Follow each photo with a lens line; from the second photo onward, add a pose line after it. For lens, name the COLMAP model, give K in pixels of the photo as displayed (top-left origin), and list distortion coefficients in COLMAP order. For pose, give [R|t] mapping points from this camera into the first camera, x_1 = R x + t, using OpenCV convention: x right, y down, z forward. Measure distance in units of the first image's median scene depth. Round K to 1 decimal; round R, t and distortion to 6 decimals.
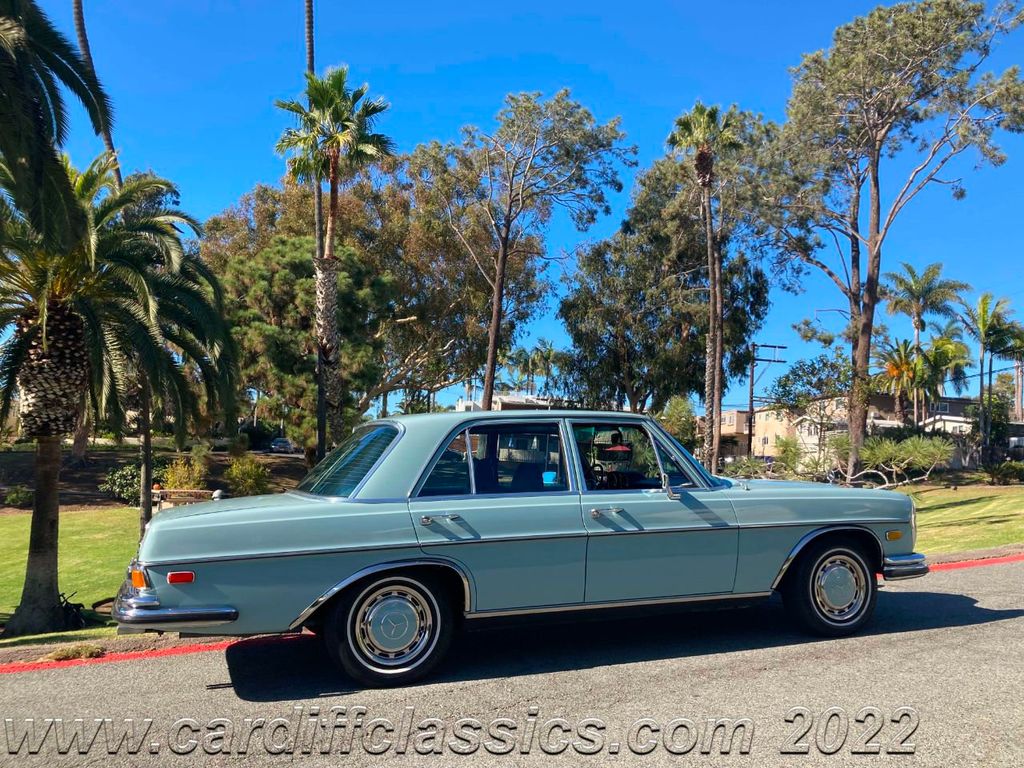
lens RADIAL K [[905.4, 0, 516.8], [0, 905.4, 383.5], [0, 0, 1]] dist [0.097433, -0.244776]
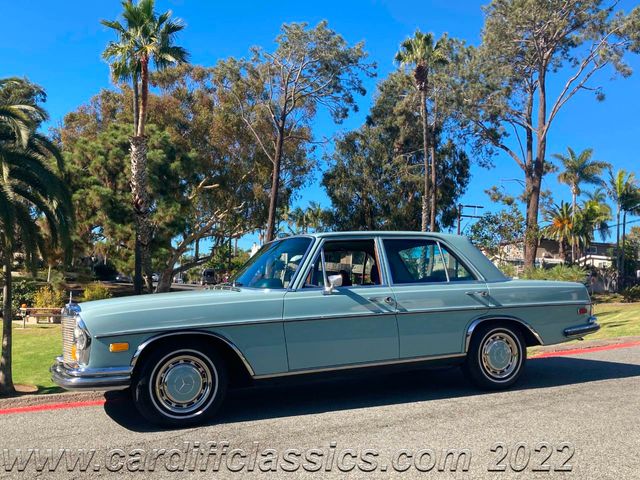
lens RADIAL K [[640.5, 0, 320.0], [0, 640.5, 240.0], [0, 0, 1]] dist [0.118194, -0.345447]
pose [[0.999487, -0.000095, 0.032019, 0.015110], [-0.000164, 0.999967, 0.008111, 0.004584], [-0.032019, -0.008112, 0.999454, 0.009804]]
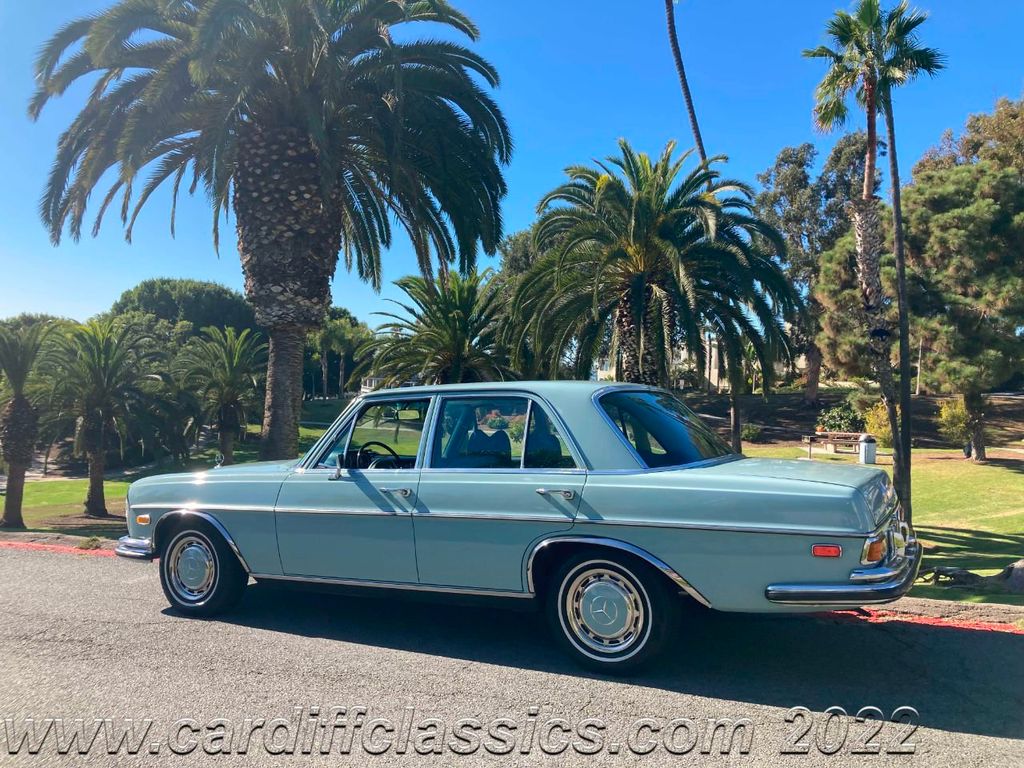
lens RADIAL K [[837.1, 0, 513.8], [0, 837.1, 366.2], [0, 0, 1]] dist [0.046663, -0.057936]
pose [[0.630787, -0.027115, -0.775482, 0.113700], [0.062149, 0.997944, 0.015660, 0.000582], [0.773463, -0.058073, 0.631175, 0.070196]]
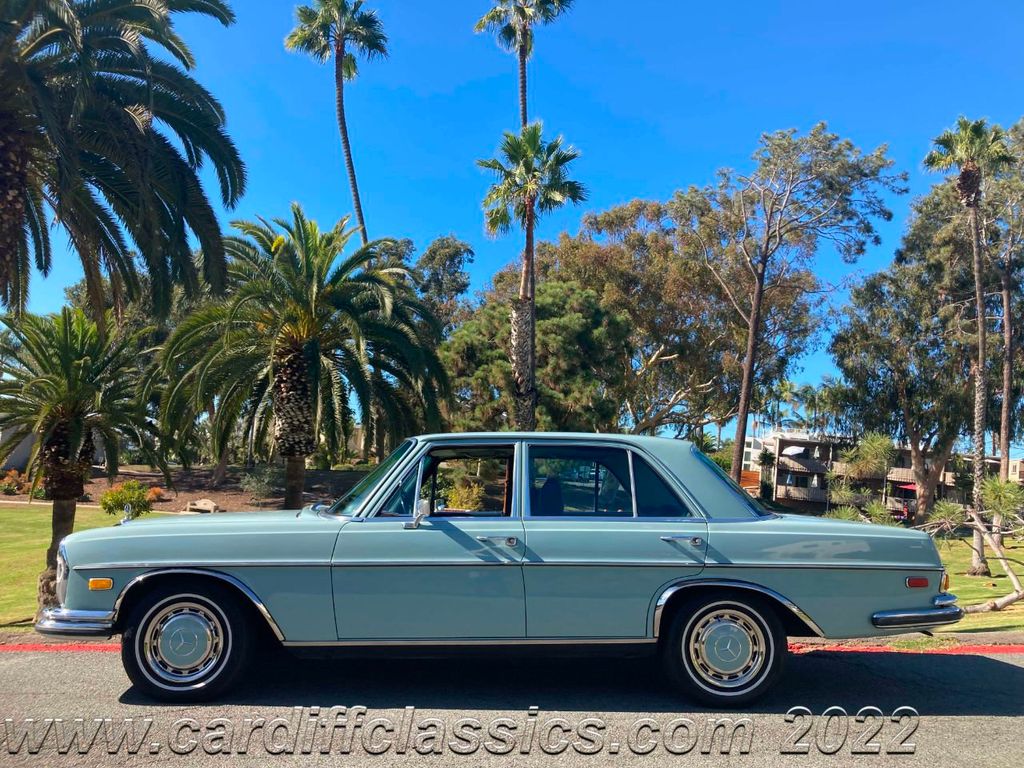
lens RADIAL K [[834.7, 0, 503.0], [0, 834.7, 388.8], [0, 0, 1]] dist [0.052236, -0.072969]
pose [[0.931015, -0.003364, -0.364964, 0.063569], [-0.010042, 0.999343, -0.034826, 0.002173], [0.364841, 0.036089, 0.930370, 0.033657]]
